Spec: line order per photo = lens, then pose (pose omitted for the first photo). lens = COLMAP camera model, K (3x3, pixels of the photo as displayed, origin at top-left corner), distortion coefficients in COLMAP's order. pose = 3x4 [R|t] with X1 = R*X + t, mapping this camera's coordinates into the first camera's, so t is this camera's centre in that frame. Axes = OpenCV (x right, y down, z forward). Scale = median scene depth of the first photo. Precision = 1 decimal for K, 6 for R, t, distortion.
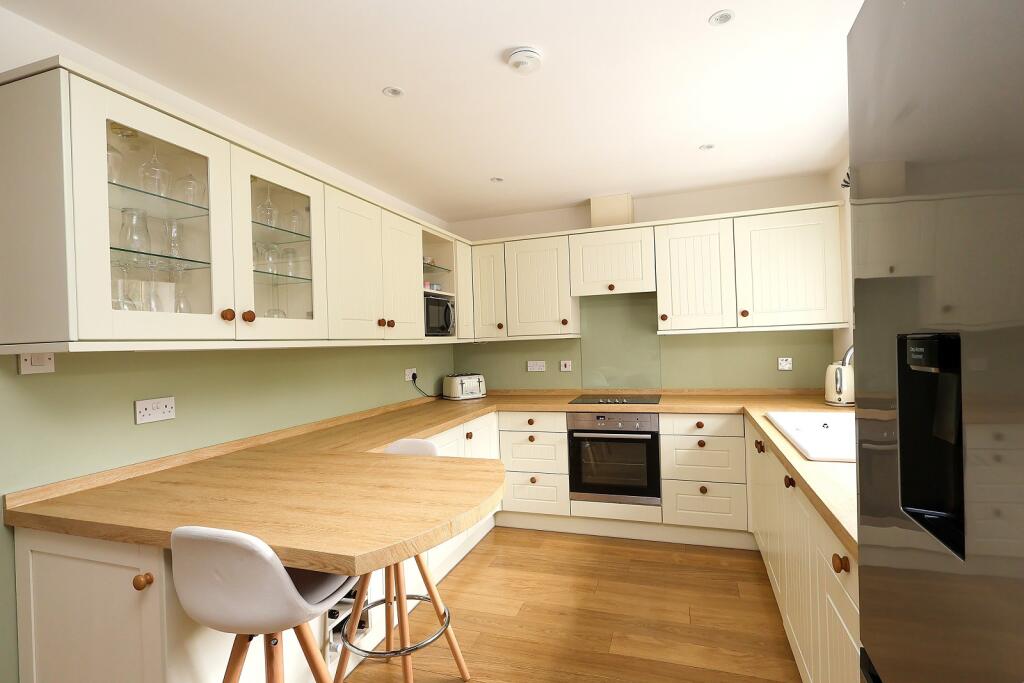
lens RADIAL K [[496.4, 0, 512.0], [0, 496.4, 341.5], [0, 0, 1]] dist [-0.001563, 0.000143]
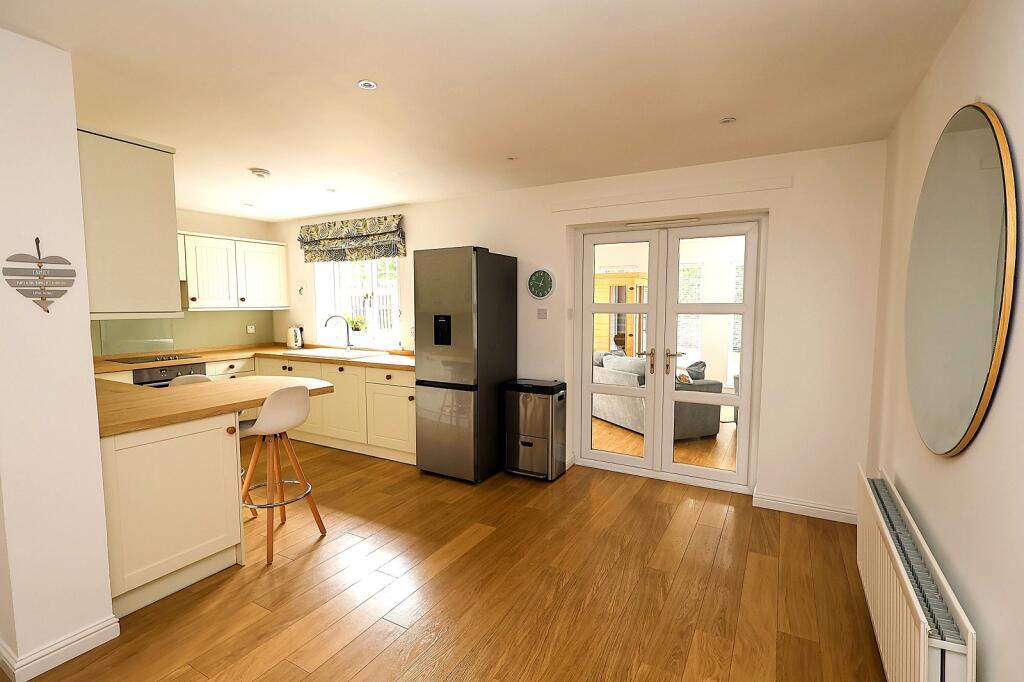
lens RADIAL K [[484.8, 0, 512.0], [0, 484.8, 341.0], [0, 0, 1]] dist [-0.000678, 0.000031]
pose [[0.179901, -0.039427, 0.982894, -1.009110], [-0.007323, 0.999115, 0.041418, 0.009240], [-0.983657, -0.014649, 0.179453, -0.199761]]
